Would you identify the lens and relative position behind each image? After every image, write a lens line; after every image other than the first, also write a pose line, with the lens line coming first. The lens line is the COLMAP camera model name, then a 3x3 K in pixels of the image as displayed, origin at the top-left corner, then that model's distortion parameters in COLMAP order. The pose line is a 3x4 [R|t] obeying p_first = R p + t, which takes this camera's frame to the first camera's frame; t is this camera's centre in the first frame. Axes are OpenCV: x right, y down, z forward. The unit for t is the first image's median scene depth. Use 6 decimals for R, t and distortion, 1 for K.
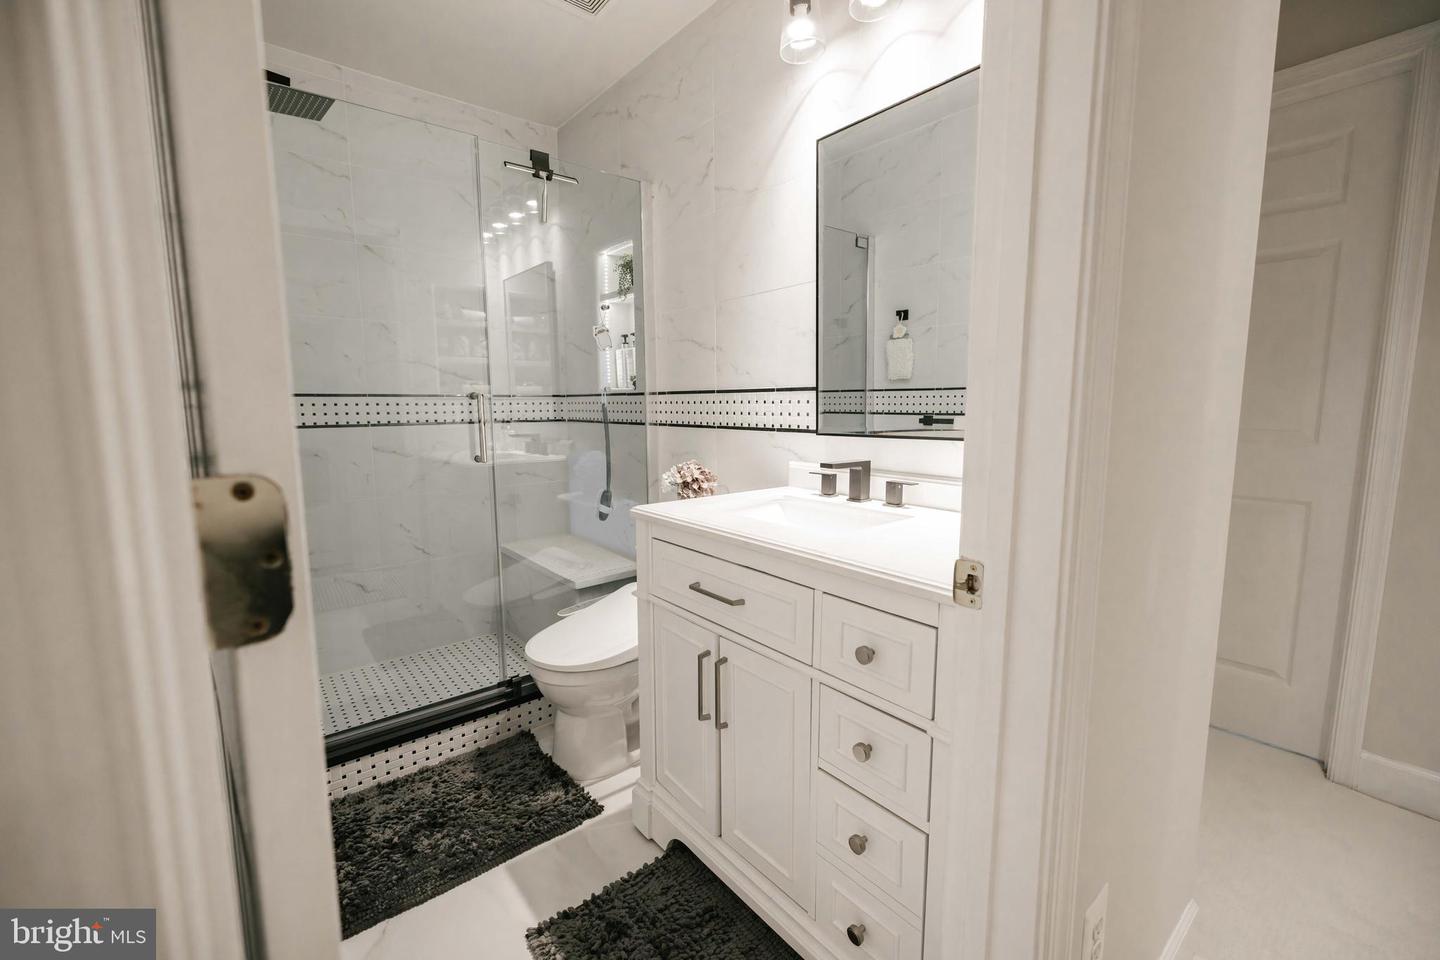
lens RADIAL K [[617.1, 0, 715.1], [0, 617.1, 478.4], [0, 0, 1]] dist [0.005153, -0.000165]
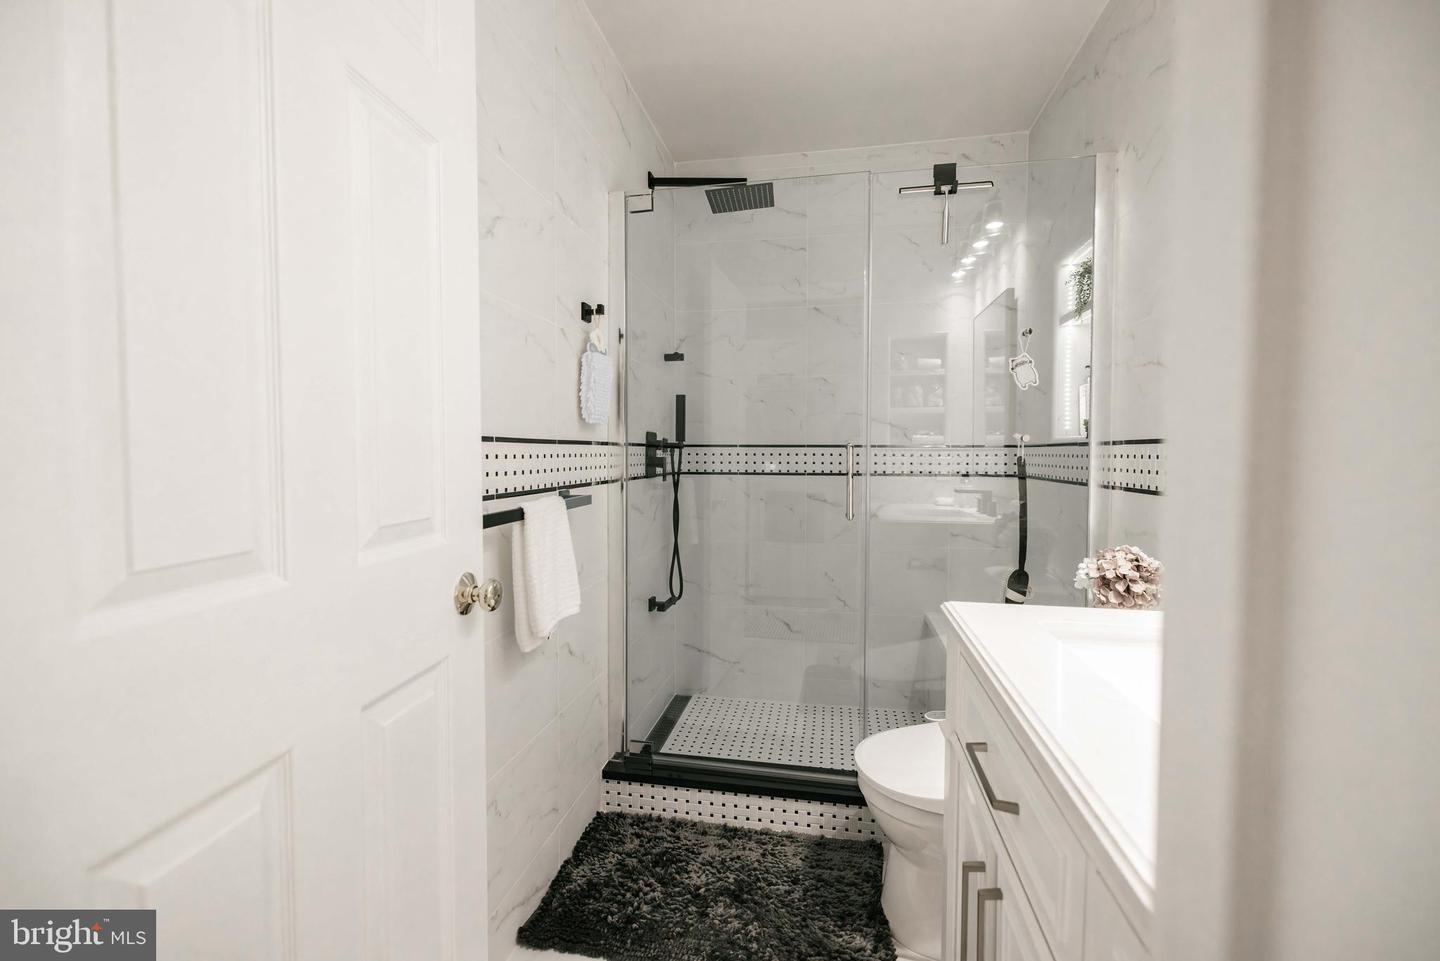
lens RADIAL K [[617.1, 0, 716.4], [0, 617.1, 476.6], [0, 0, 1]] dist [0.005153, -0.000165]
pose [[0.636258, 0.038220, -0.770529, 0.191242], [-0.102362, 0.994124, -0.035213, -0.035358], [0.764656, 0.101278, 0.636431, 0.256911]]
